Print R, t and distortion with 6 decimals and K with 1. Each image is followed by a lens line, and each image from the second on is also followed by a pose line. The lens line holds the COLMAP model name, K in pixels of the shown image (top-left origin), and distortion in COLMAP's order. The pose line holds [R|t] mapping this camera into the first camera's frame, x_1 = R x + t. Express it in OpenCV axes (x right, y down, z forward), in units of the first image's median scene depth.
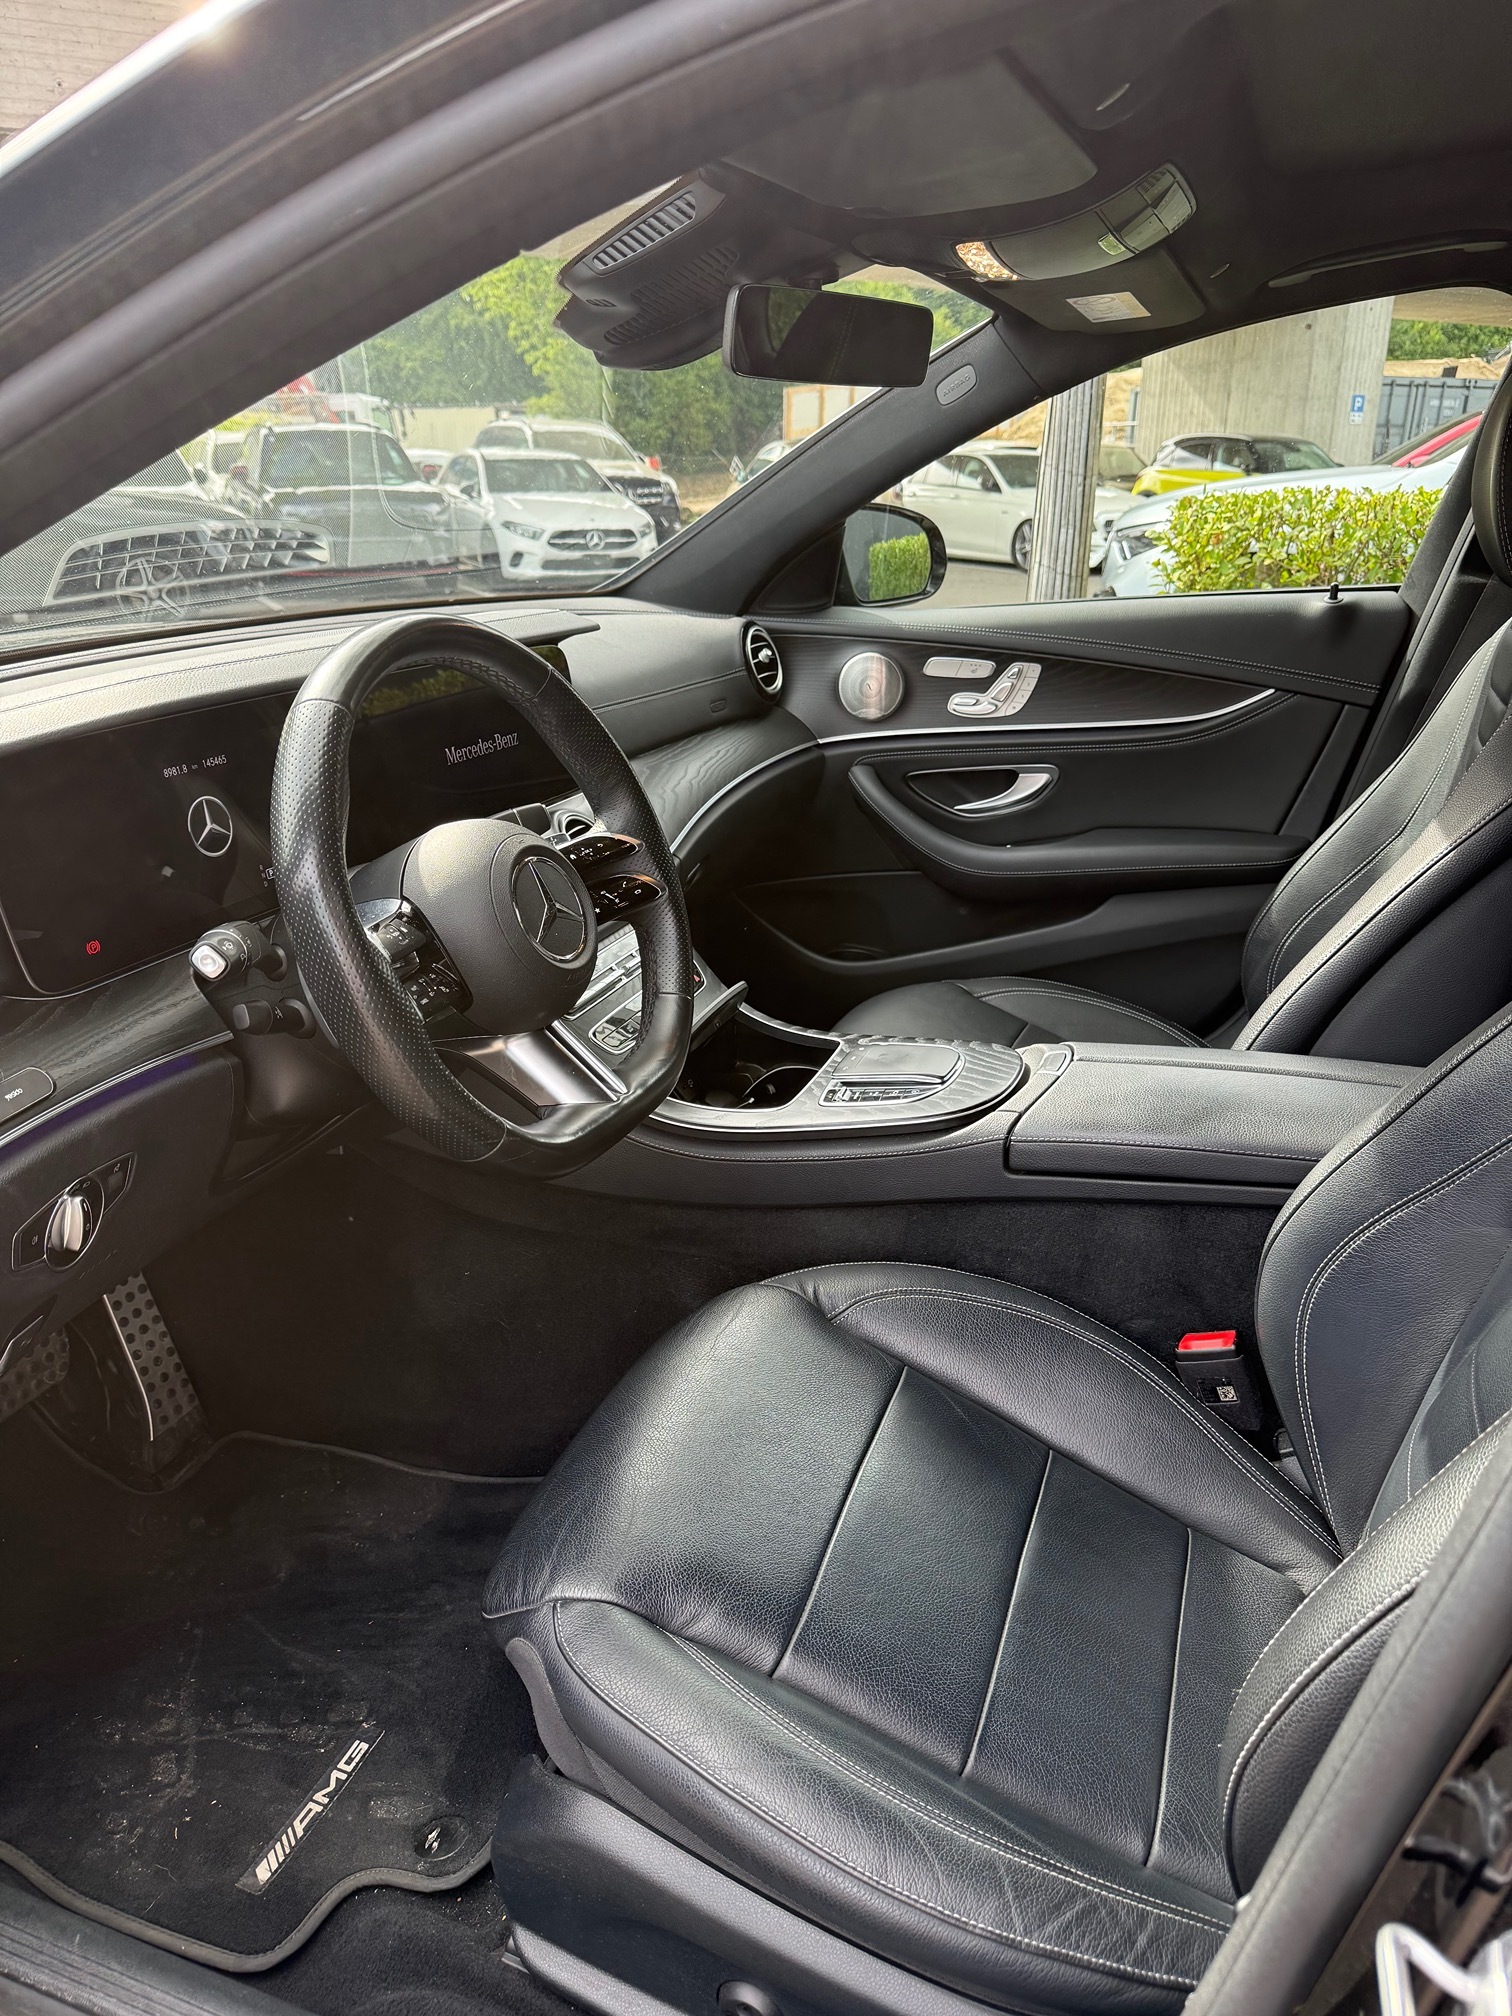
lens RADIAL K [[1437.3, 0, 768.1], [0, 1437.3, 1013.4], [0, 0, 1]] dist [0.027249, -0.037754]
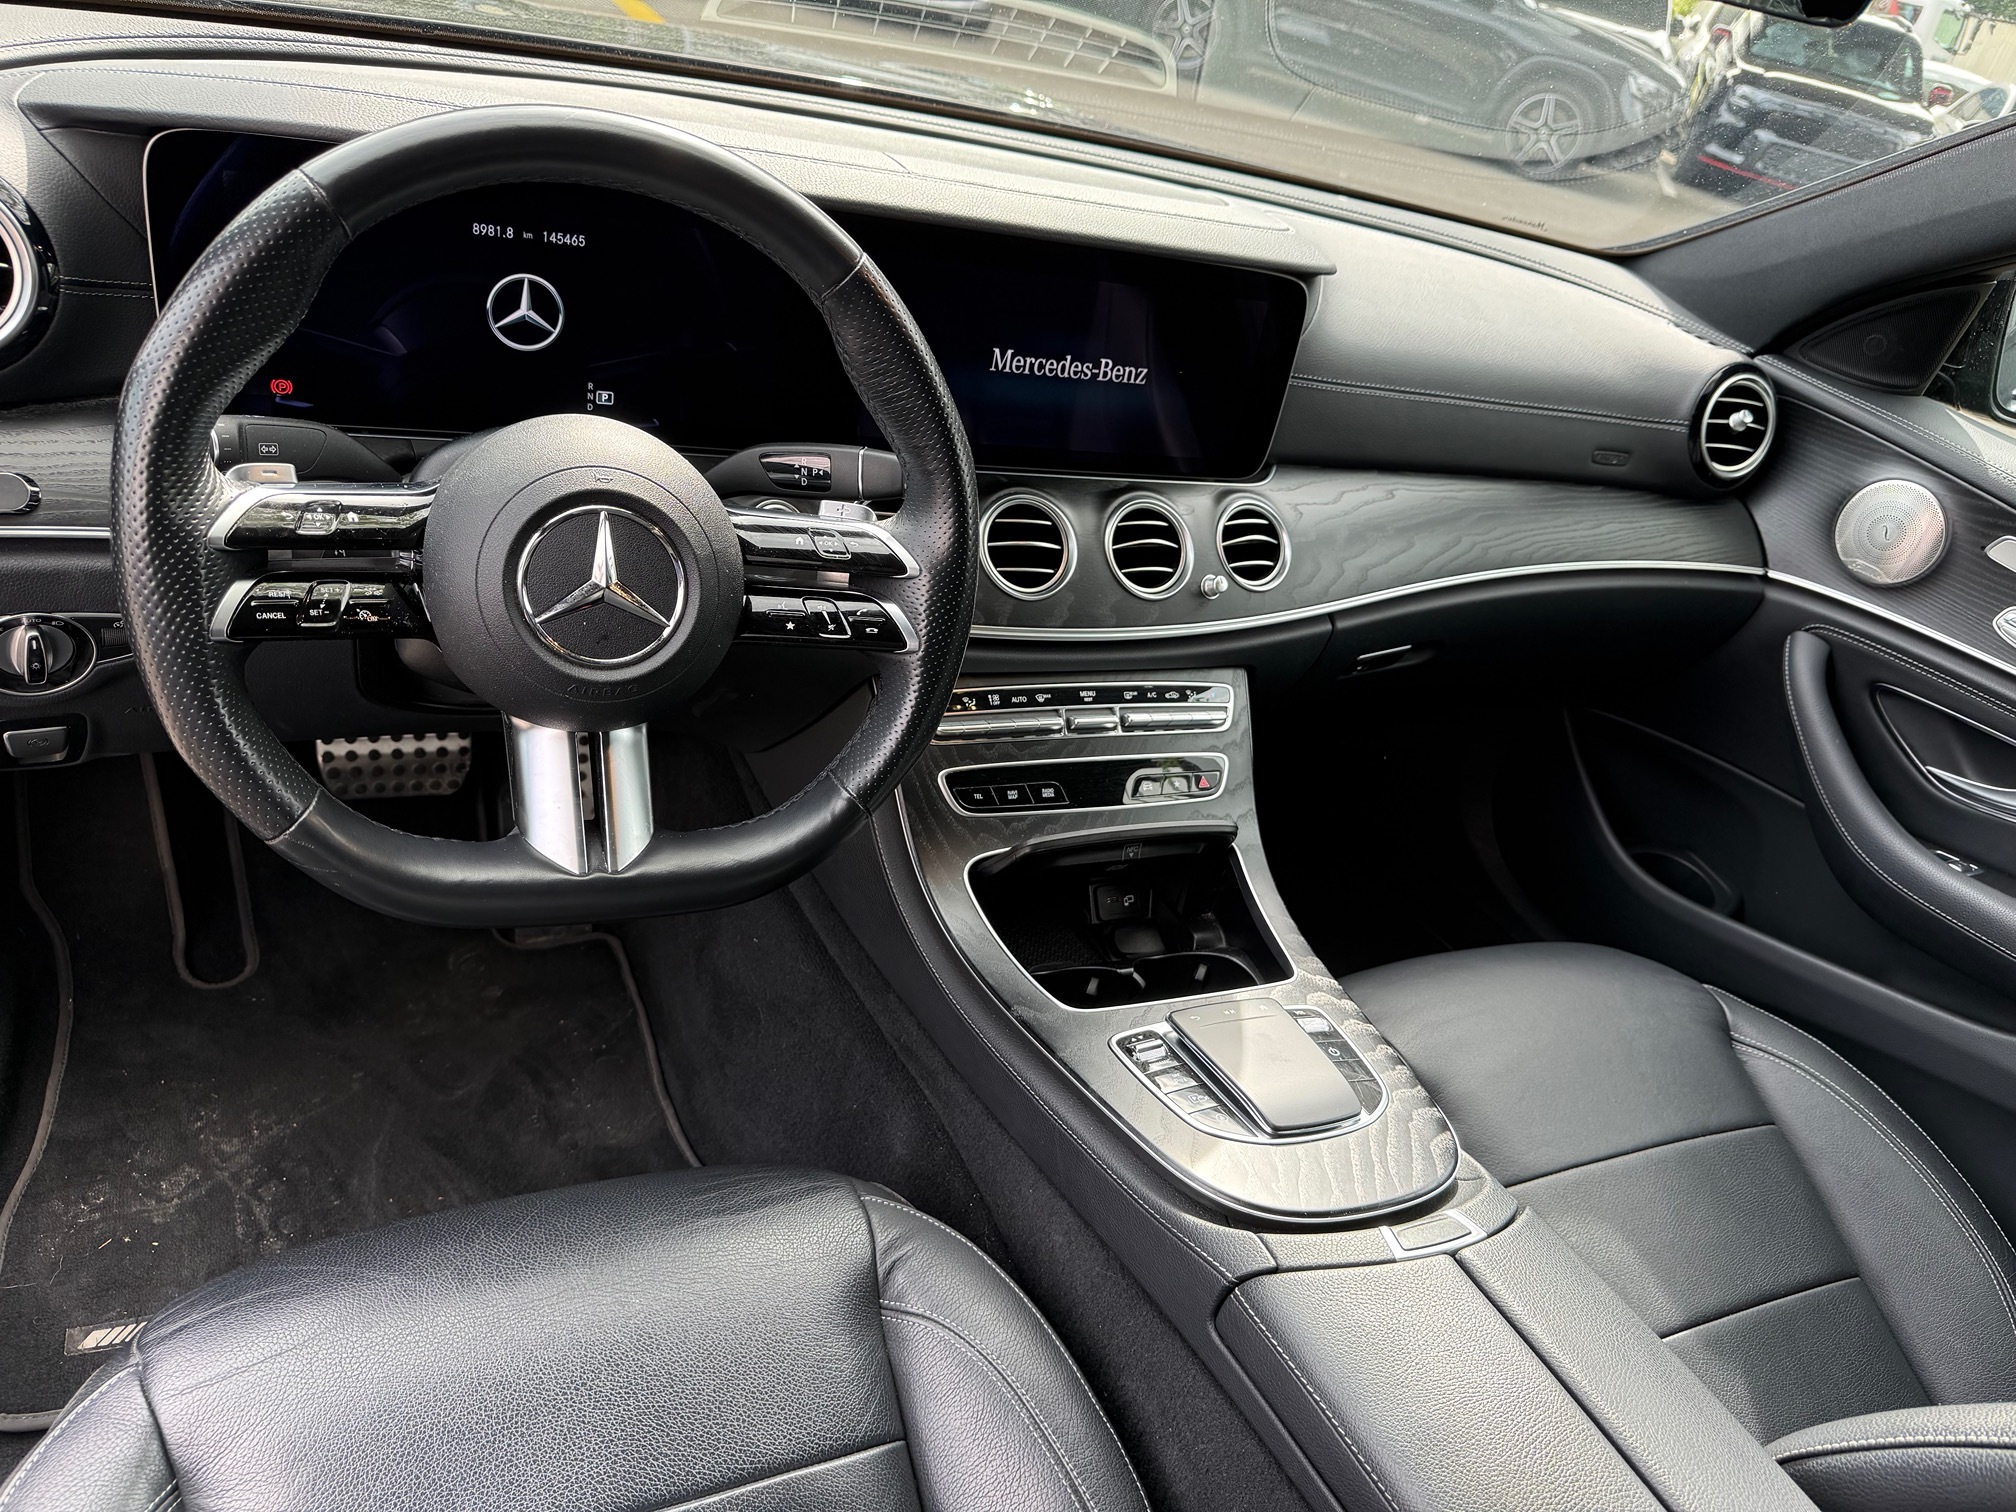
lens RADIAL K [[1437.3, 0, 1007.2], [0, 1437.3, 760.6], [0, 0, 1]] dist [0.027249, -0.037754]
pose [[0.684335, 0.513900, -0.517294, 0.190221], [-0.450044, 0.855861, 0.254877, -0.132806], [0.573713, 0.058384, 0.816973, 0.277302]]
